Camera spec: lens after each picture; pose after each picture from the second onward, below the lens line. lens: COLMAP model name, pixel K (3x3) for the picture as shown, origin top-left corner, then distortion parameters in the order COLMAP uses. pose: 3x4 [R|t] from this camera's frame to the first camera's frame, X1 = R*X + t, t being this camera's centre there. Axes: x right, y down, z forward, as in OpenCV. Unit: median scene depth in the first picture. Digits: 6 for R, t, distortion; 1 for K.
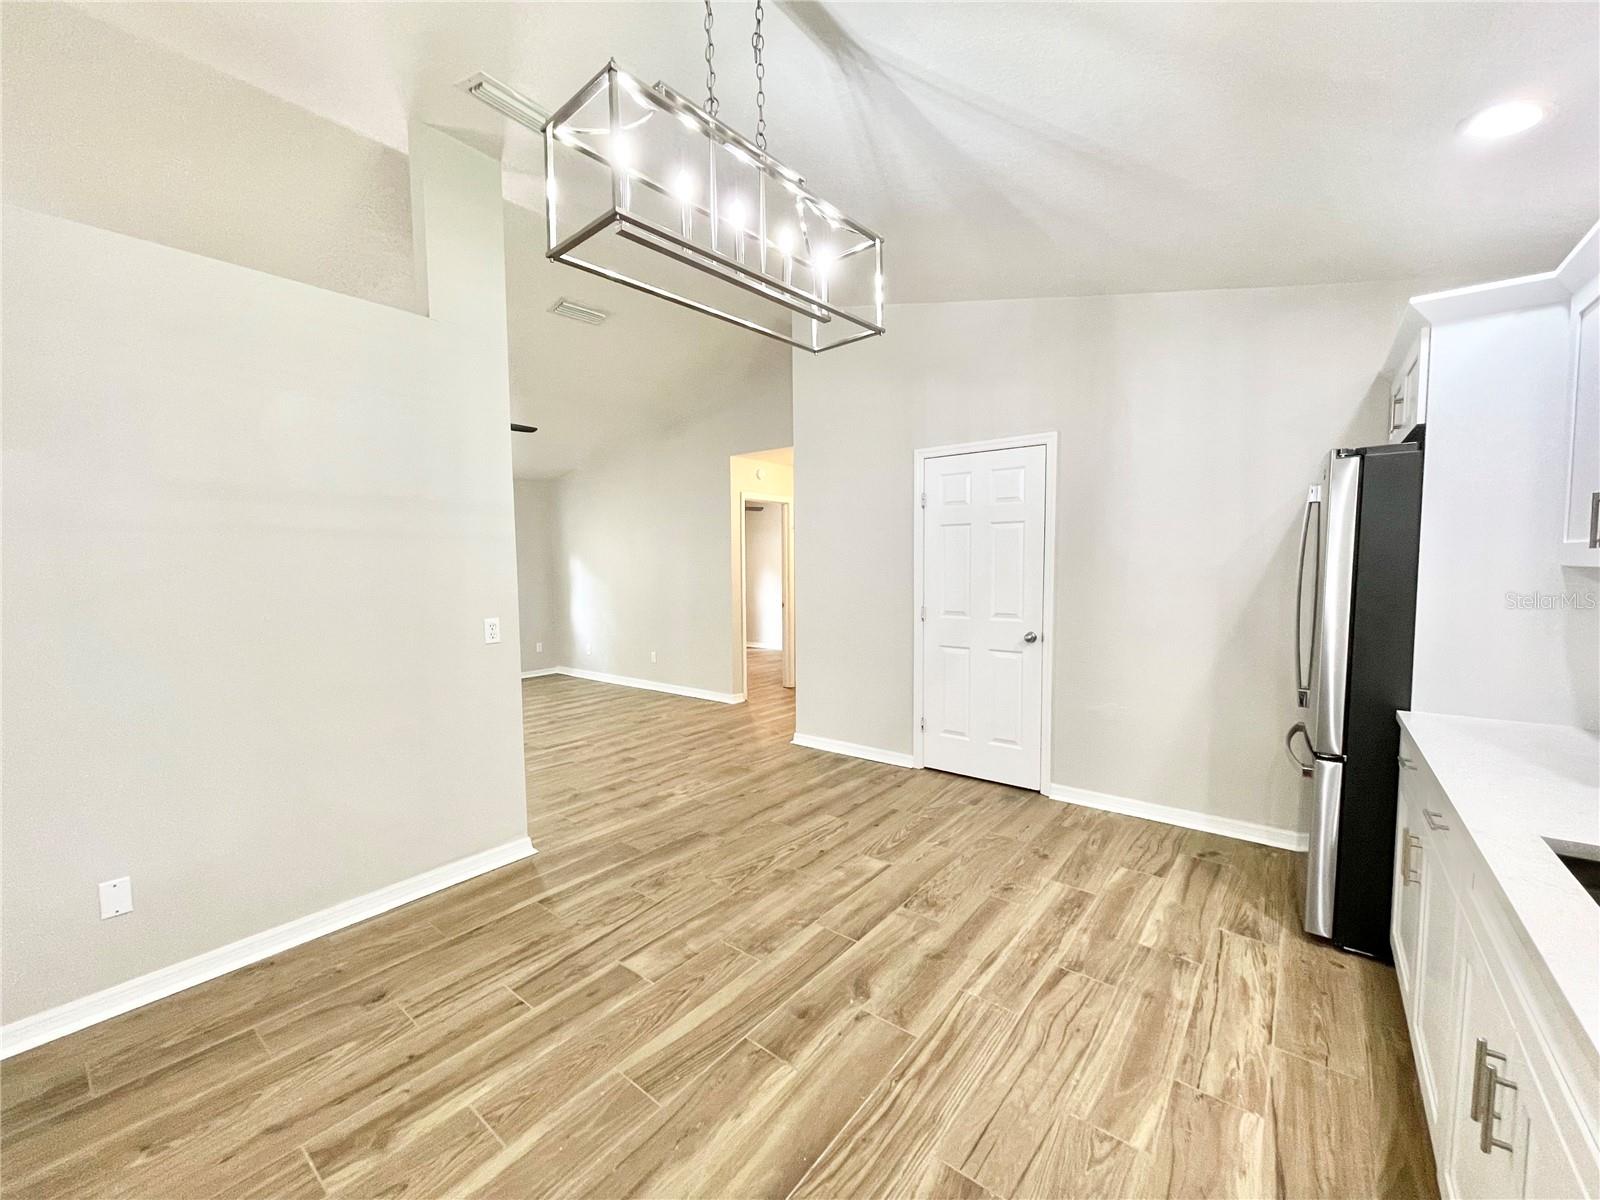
lens RADIAL K [[643.7, 0, 796.8], [0, 643.7, 605.9], [0, 0, 1]] dist [-0.008123, 0.003886]
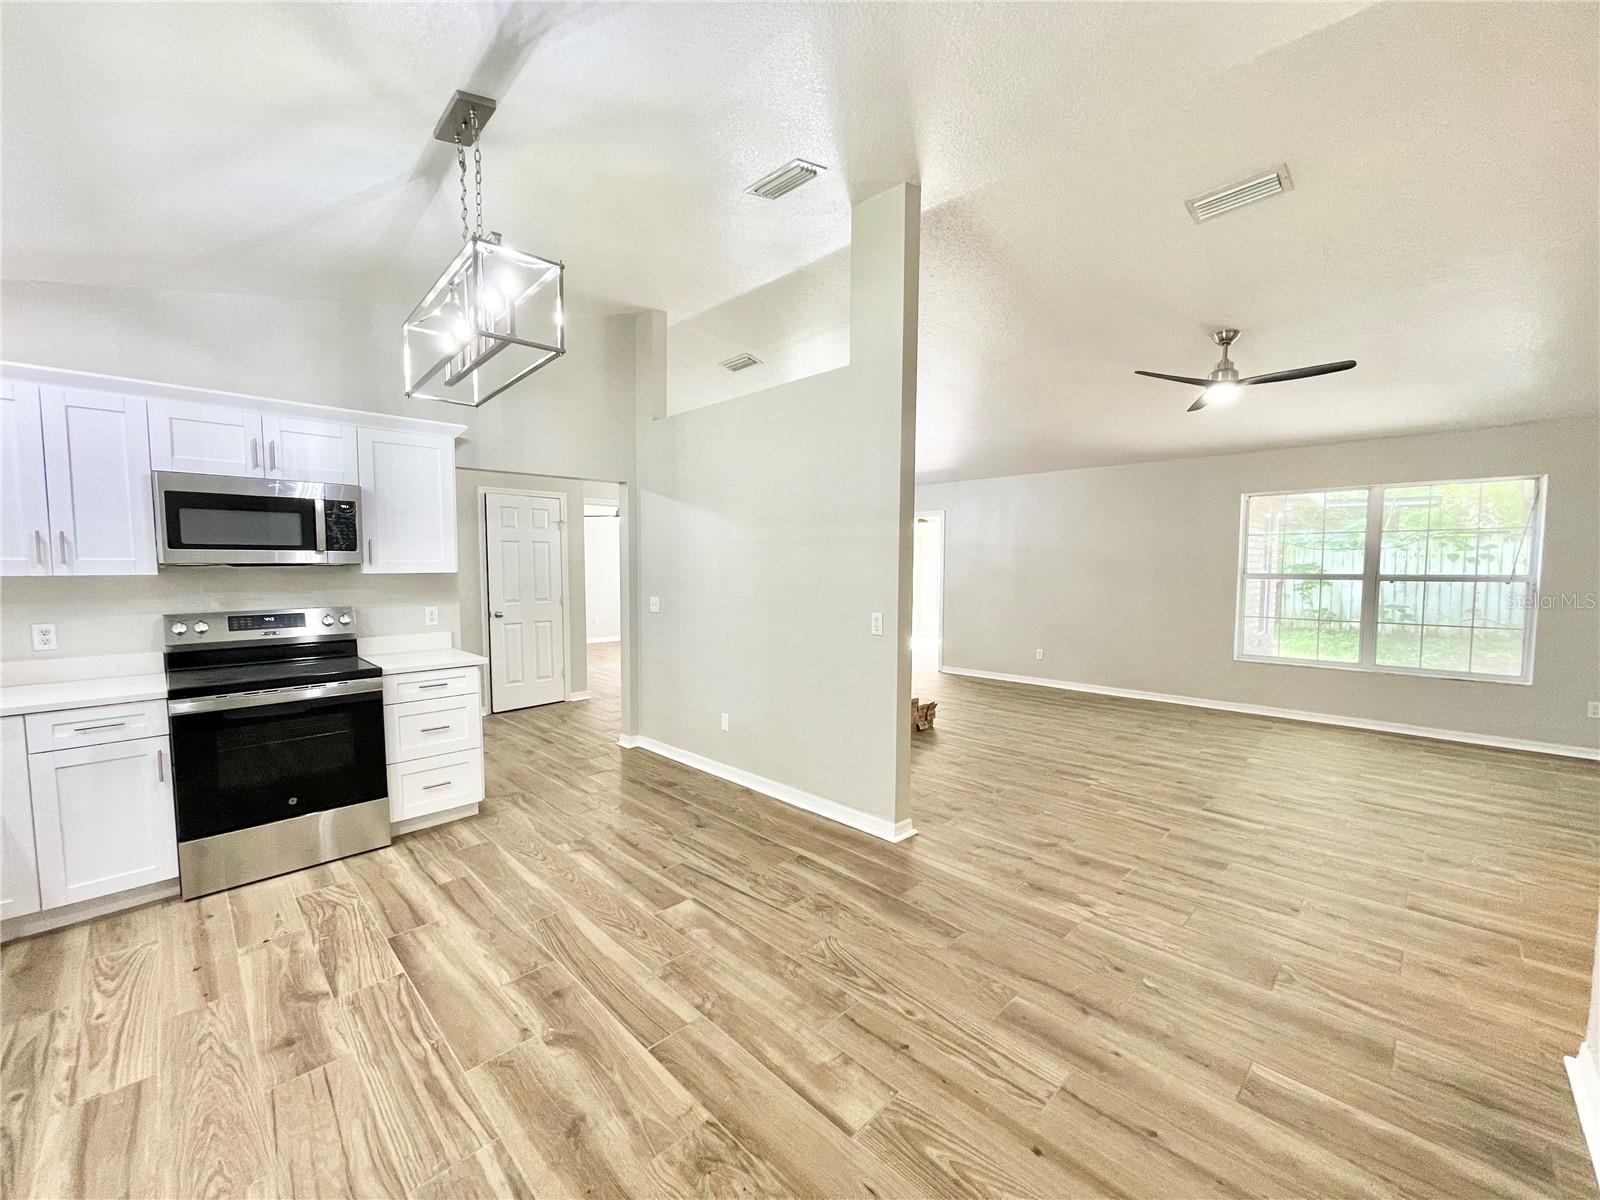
lens RADIAL K [[643.7, 0, 796.8], [0, 643.7, 605.9], [0, 0, 1]] dist [-0.008123, 0.003886]
pose [[-0.116126, 0.075789, -0.990339, 0.838678], [-0.067669, 0.994164, 0.084017, -0.099610], [0.990927, 0.076771, -0.110319, 1.271927]]
